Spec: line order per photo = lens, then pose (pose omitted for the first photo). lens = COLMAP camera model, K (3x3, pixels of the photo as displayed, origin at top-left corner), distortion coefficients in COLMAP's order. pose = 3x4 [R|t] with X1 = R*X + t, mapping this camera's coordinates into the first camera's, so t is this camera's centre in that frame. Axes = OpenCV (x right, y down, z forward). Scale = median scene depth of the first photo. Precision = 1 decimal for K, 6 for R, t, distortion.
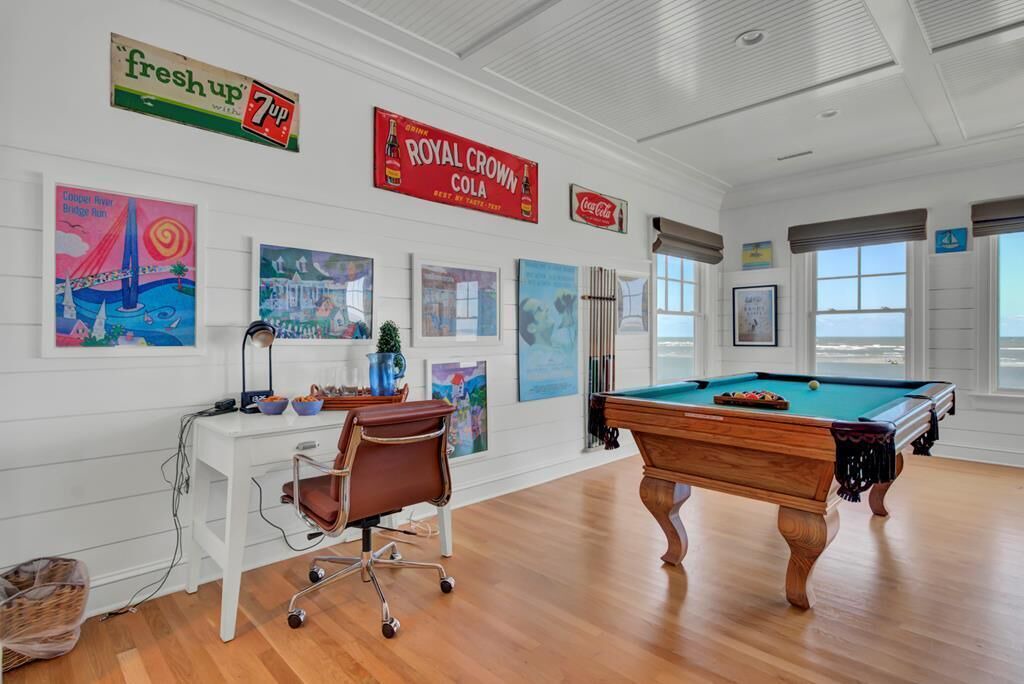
lens RADIAL K [[500.4, 0, 507.7], [0, 500.4, 328.4], [0, 0, 1]] dist [0.000249, 0.000659]
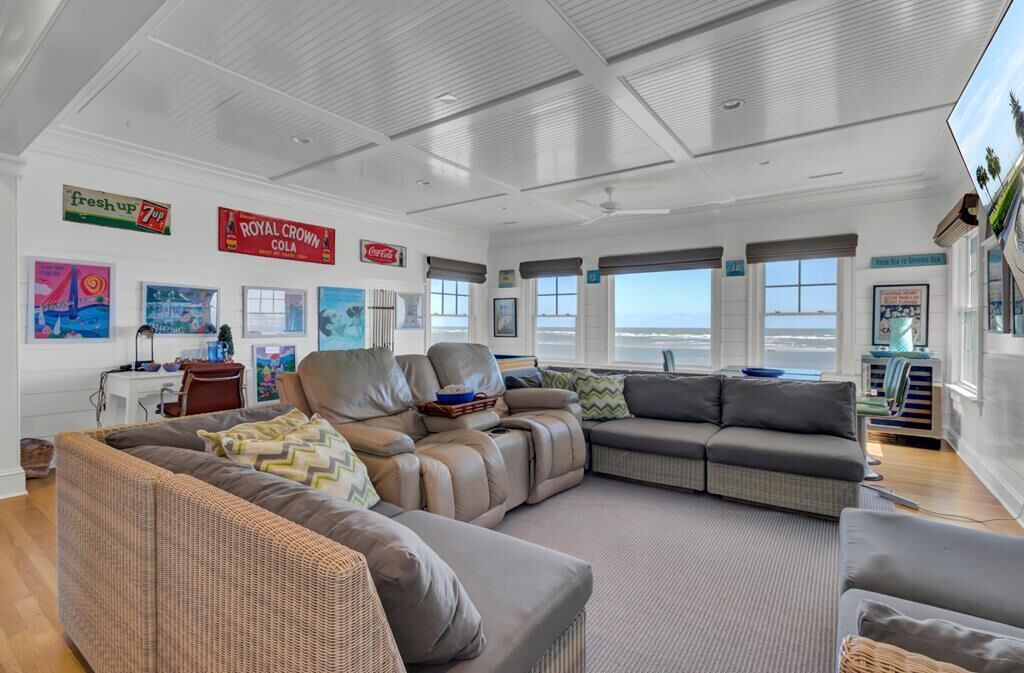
lens RADIAL K [[471.8, 0, 509.5], [0, 471.8, 319.7], [0, 0, 1]] dist [0.009772, -0.000671]
pose [[0.988278, 0.007331, 0.152490, 0.482189], [-0.008171, 0.999955, 0.004877, -0.043114], [-0.152447, -0.006065, 0.988293, -0.809090]]
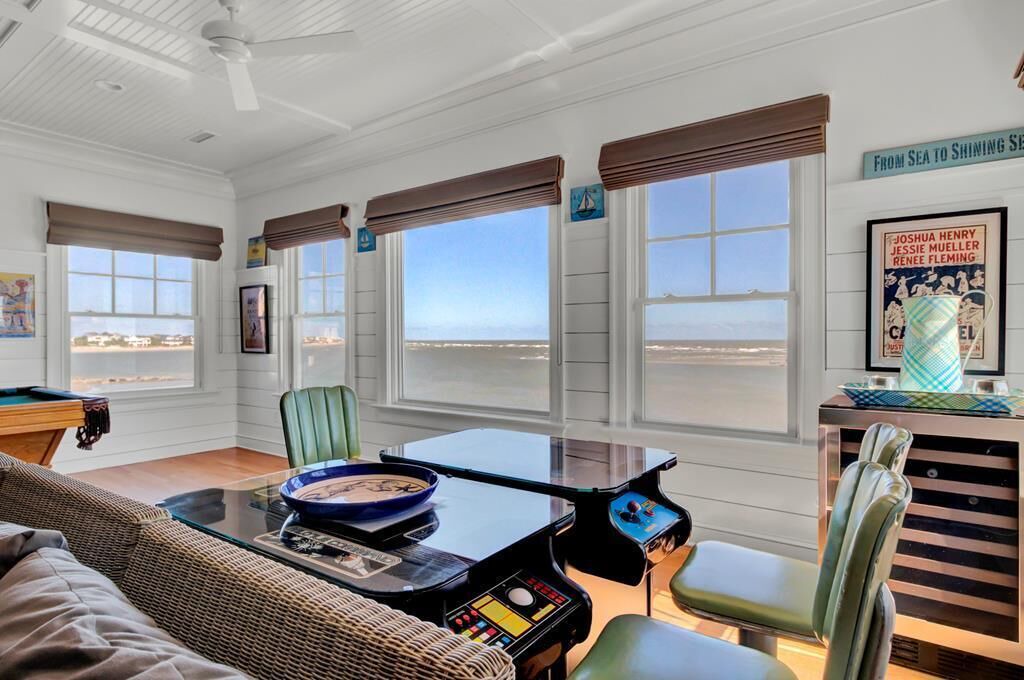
lens RADIAL K [[526.6, 0, 522.7], [0, 526.6, 335.5], [0, 0, 1]] dist [-0.001623, -0.000020]
pose [[0.990288, 0.001741, 0.139022, 1.440338], [-0.002781, 0.999970, 0.007283, -0.007735], [-0.139005, -0.007599, 0.990263, -0.002993]]
